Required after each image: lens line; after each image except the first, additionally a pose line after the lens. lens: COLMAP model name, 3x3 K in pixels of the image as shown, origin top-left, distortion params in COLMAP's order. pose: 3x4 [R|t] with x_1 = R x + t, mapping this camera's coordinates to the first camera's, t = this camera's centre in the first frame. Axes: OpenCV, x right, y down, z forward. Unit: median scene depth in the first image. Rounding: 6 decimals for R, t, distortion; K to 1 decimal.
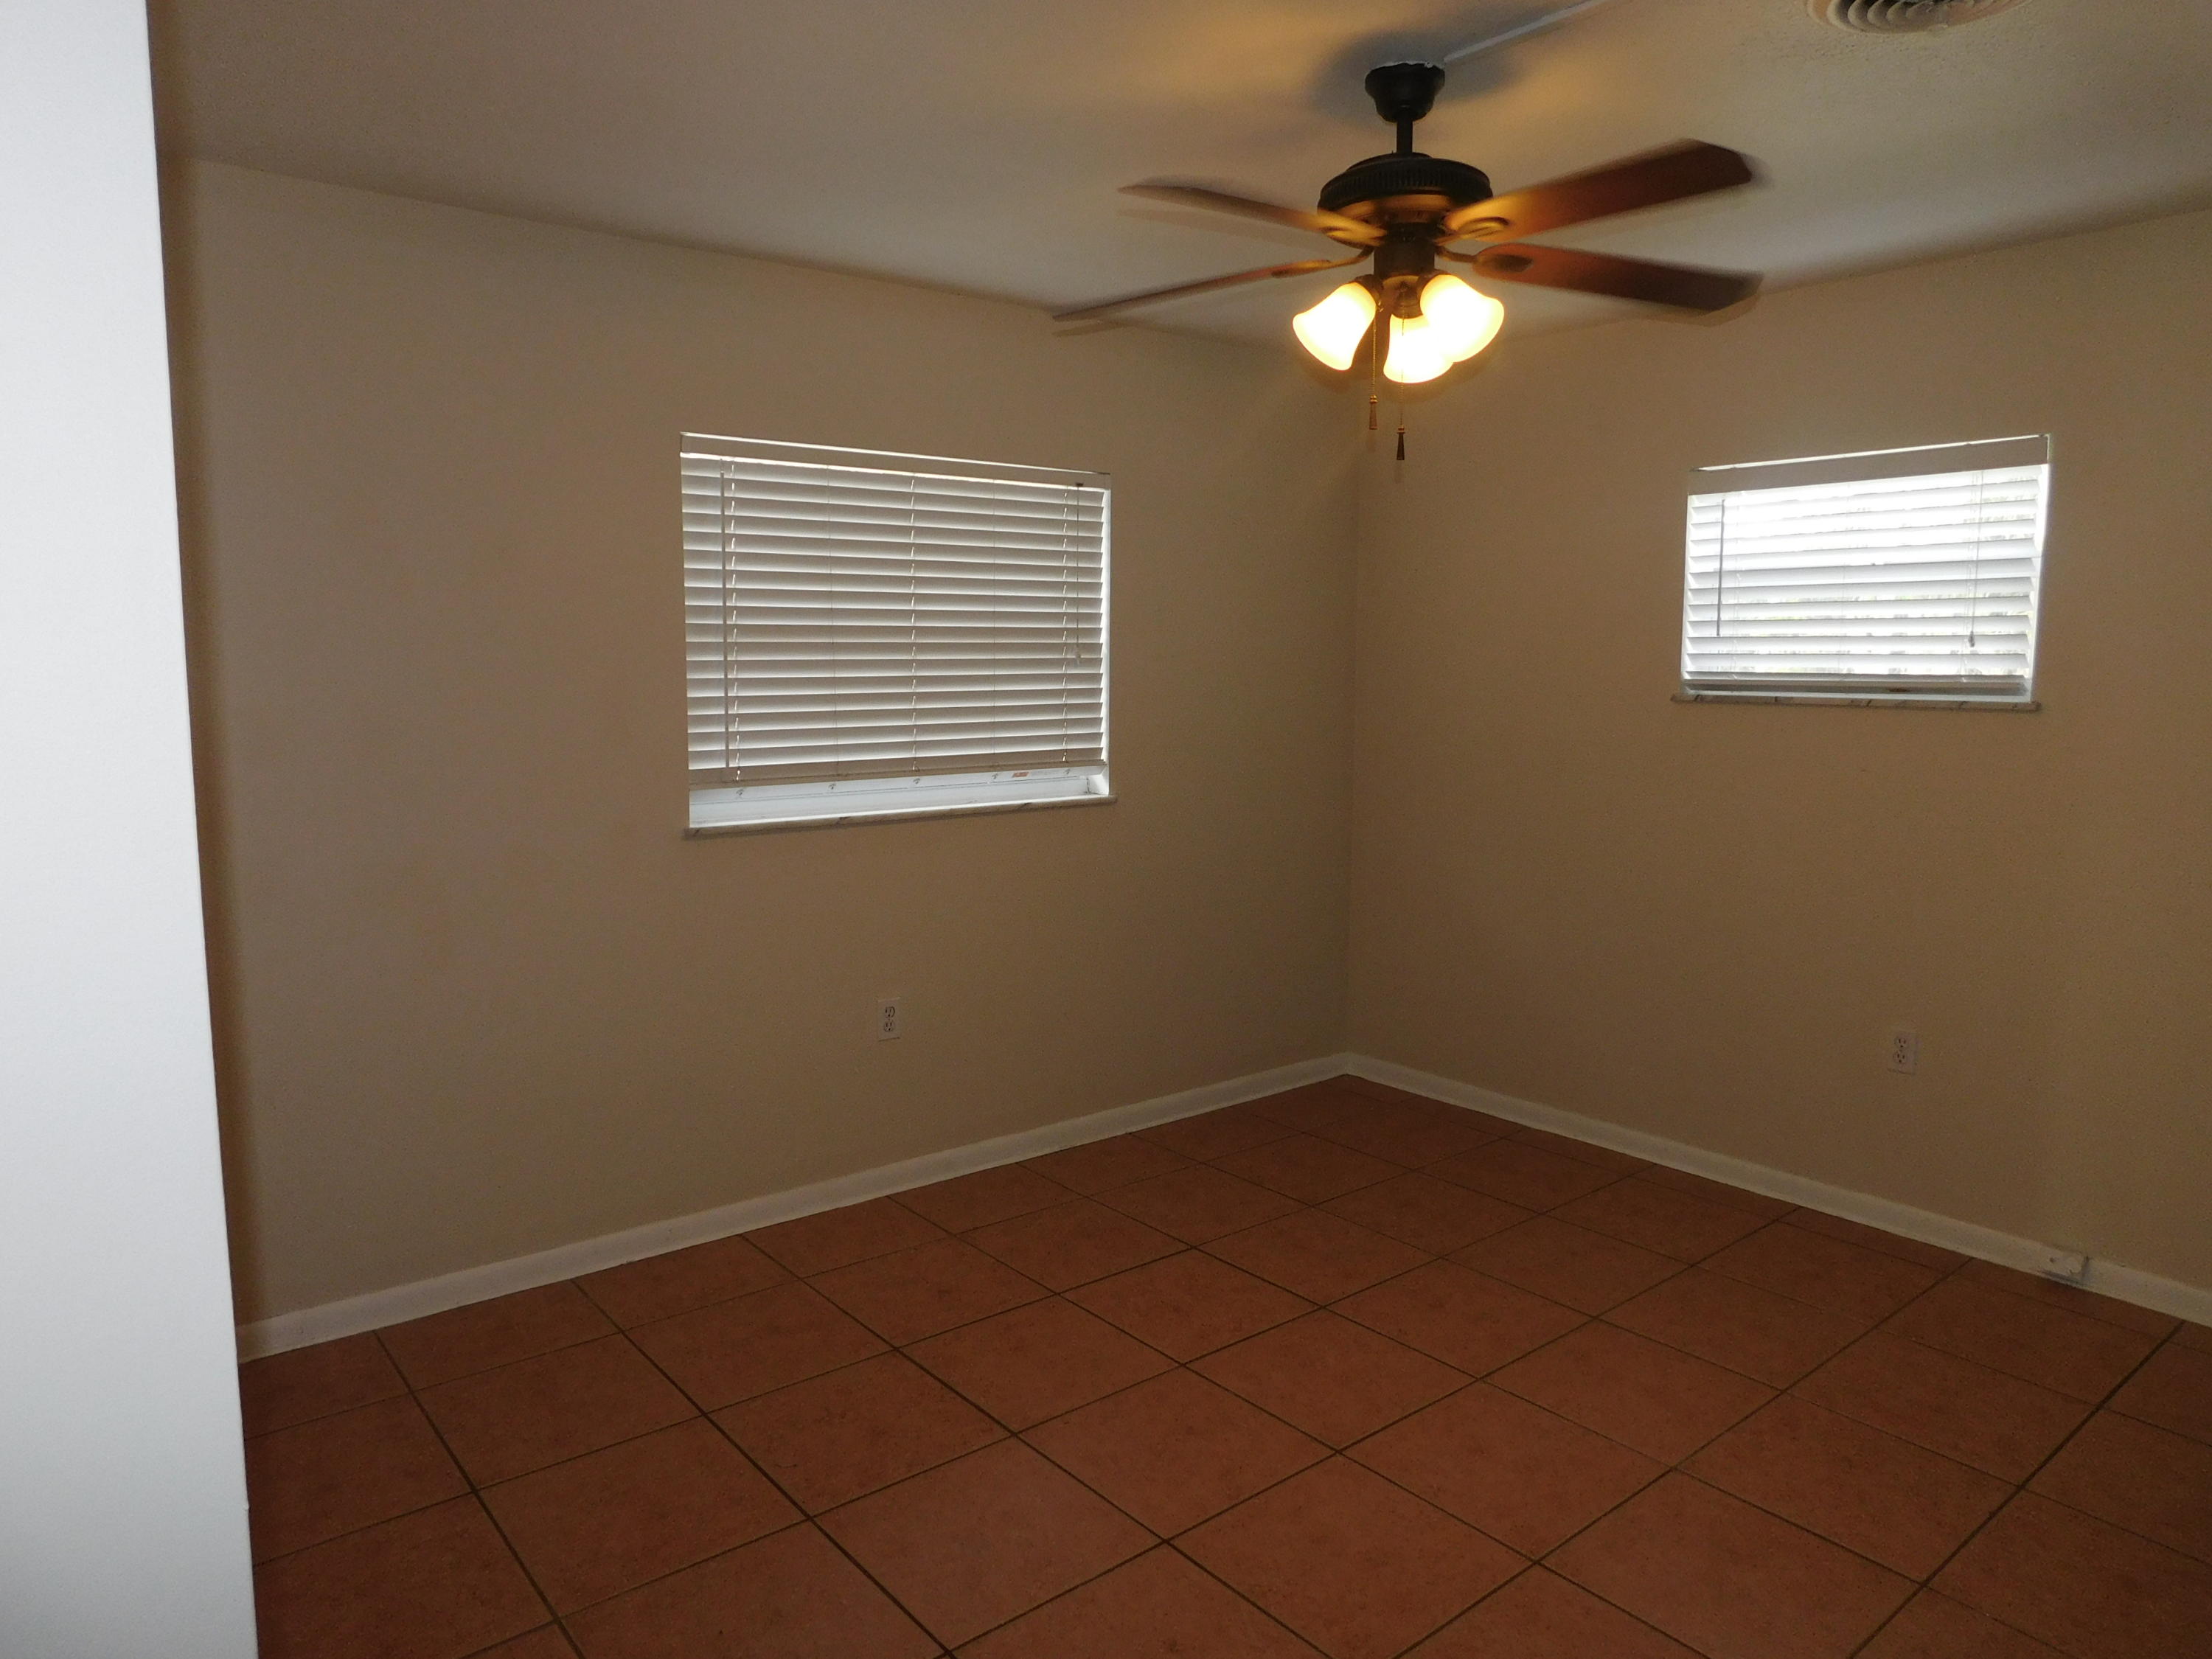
lens RADIAL K [[1454.2, 0, 1104.4], [0, 1454.2, 834.7], [0, 0, 1]] dist [-0.072994, 0.054938]
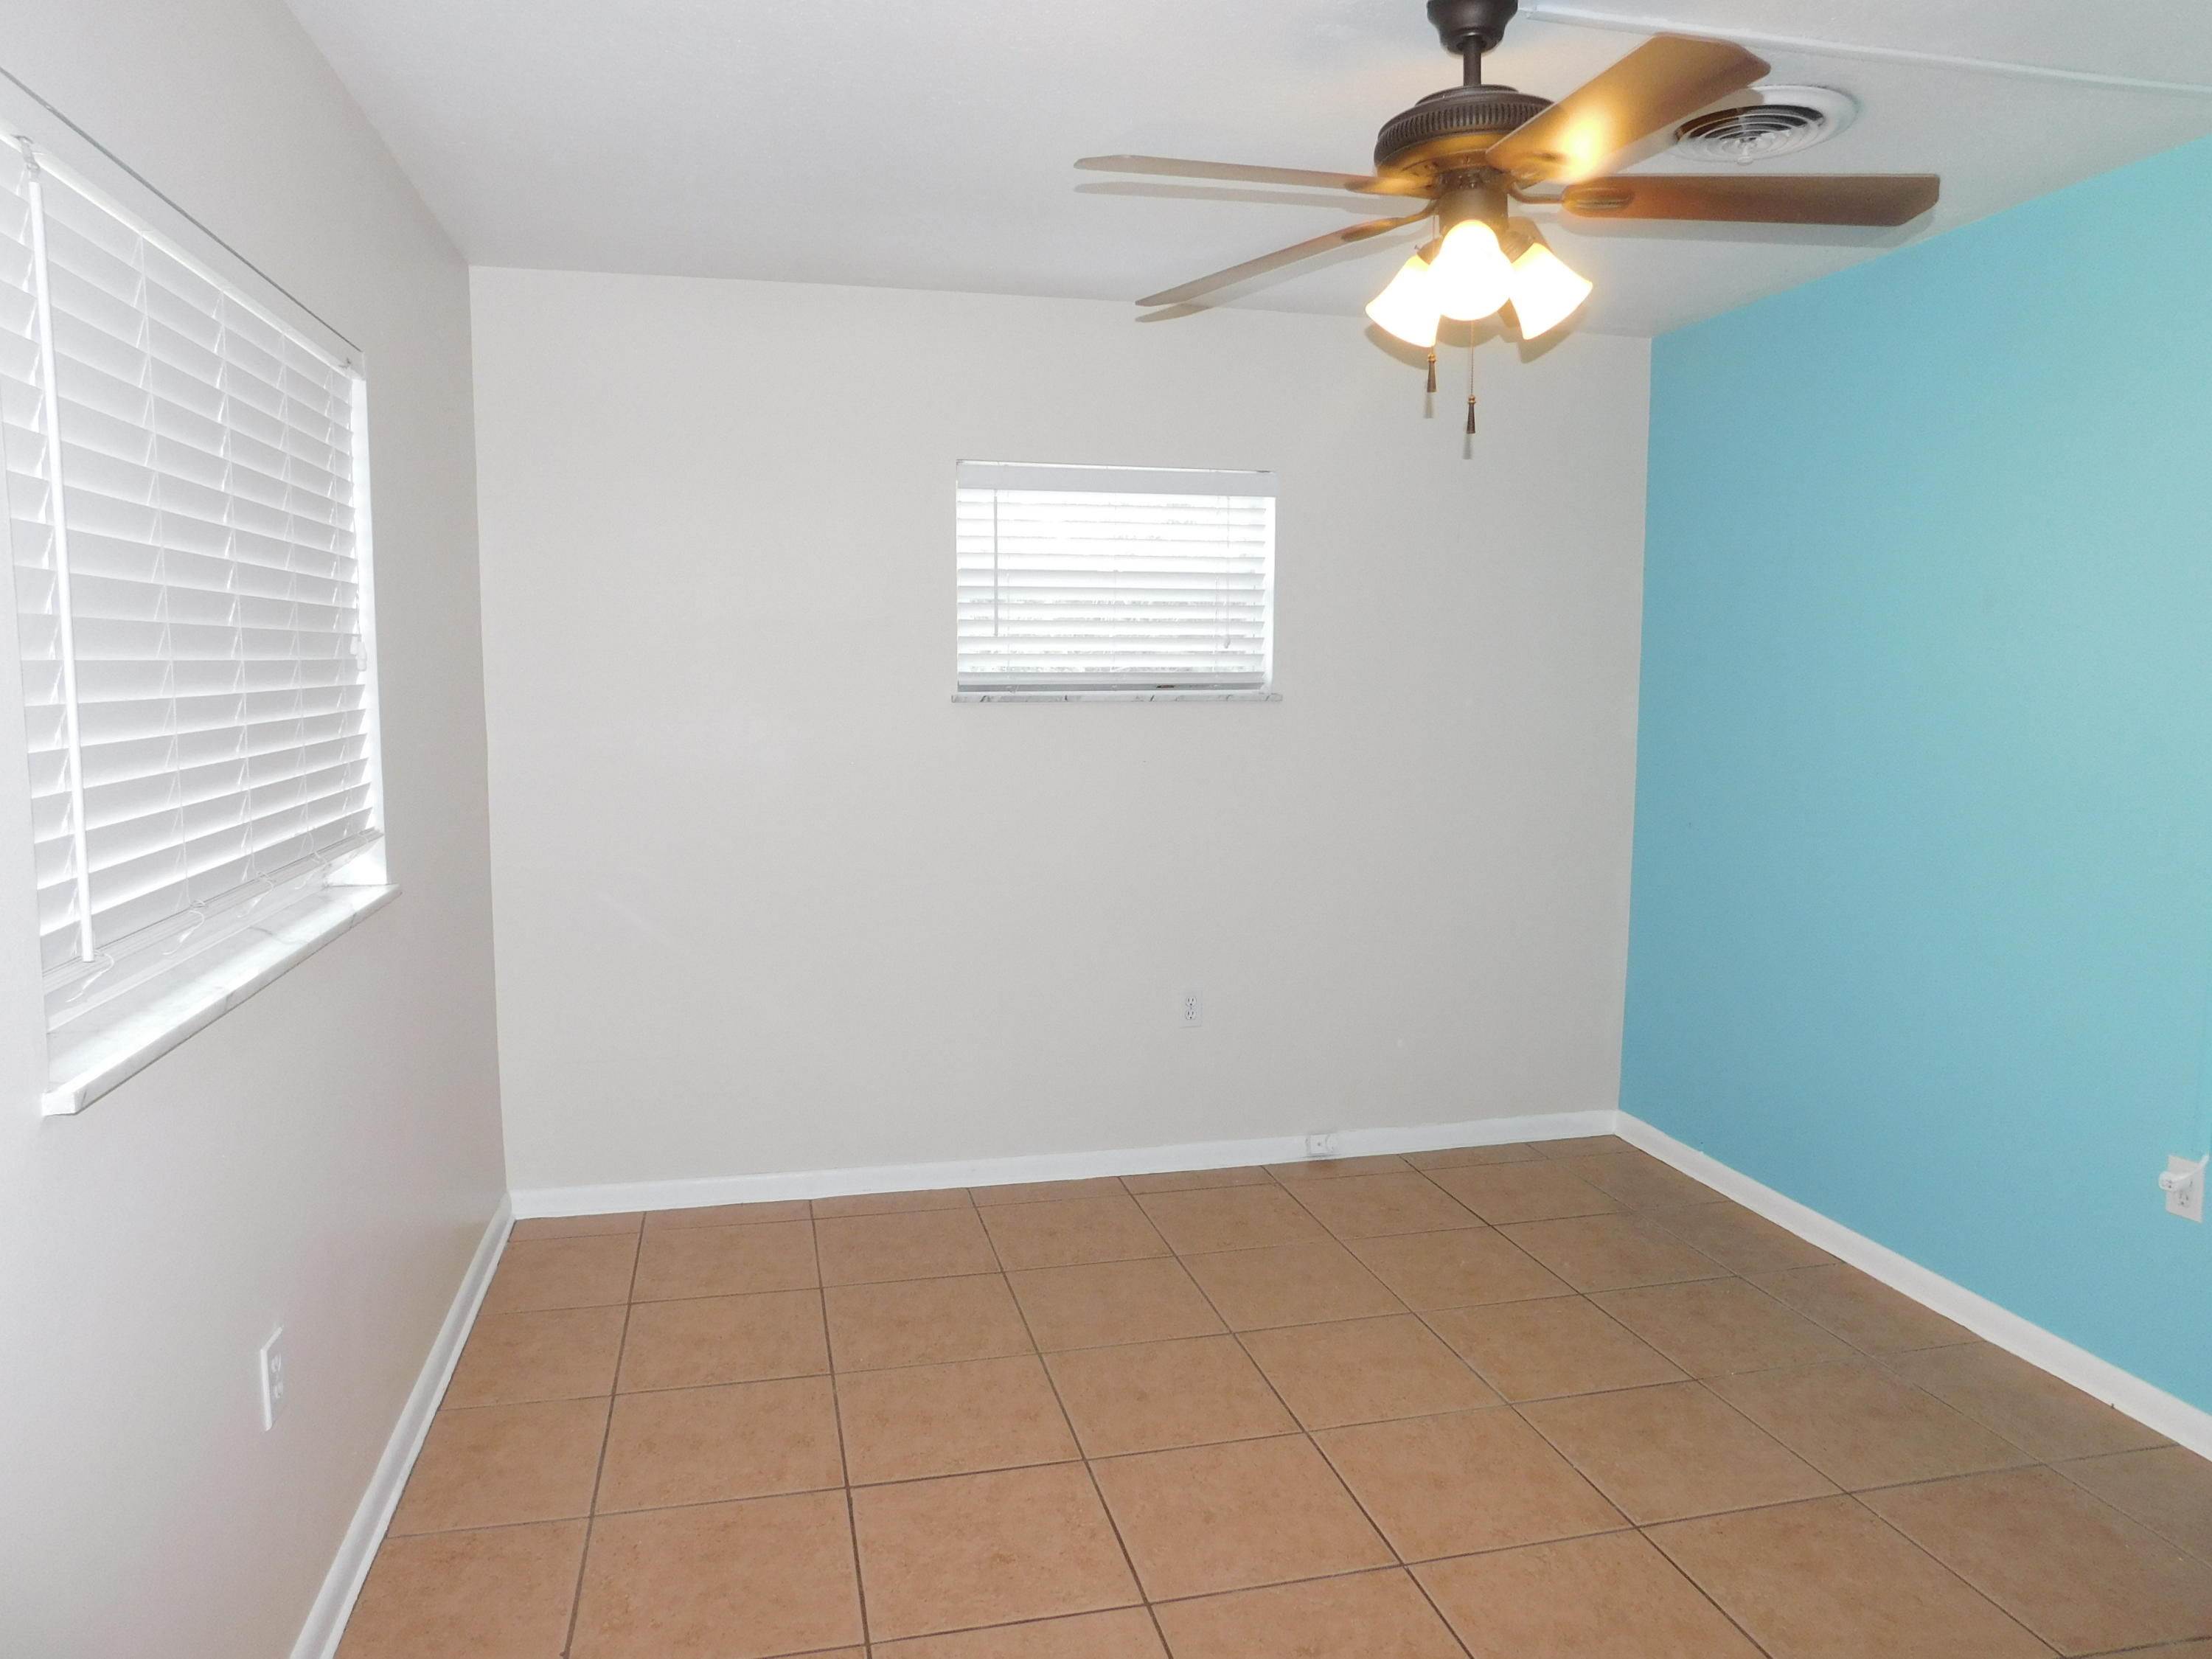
lens RADIAL K [[1454.2, 0, 1097.0], [0, 1454.2, 831.3], [0, 0, 1]] dist [-0.072994, 0.054938]
pose [[0.439968, -0.101472, 0.892262, -0.448245], [0.108779, 0.992301, 0.059211, -0.057983], [-0.891401, 0.071009, 0.447619, 0.514757]]
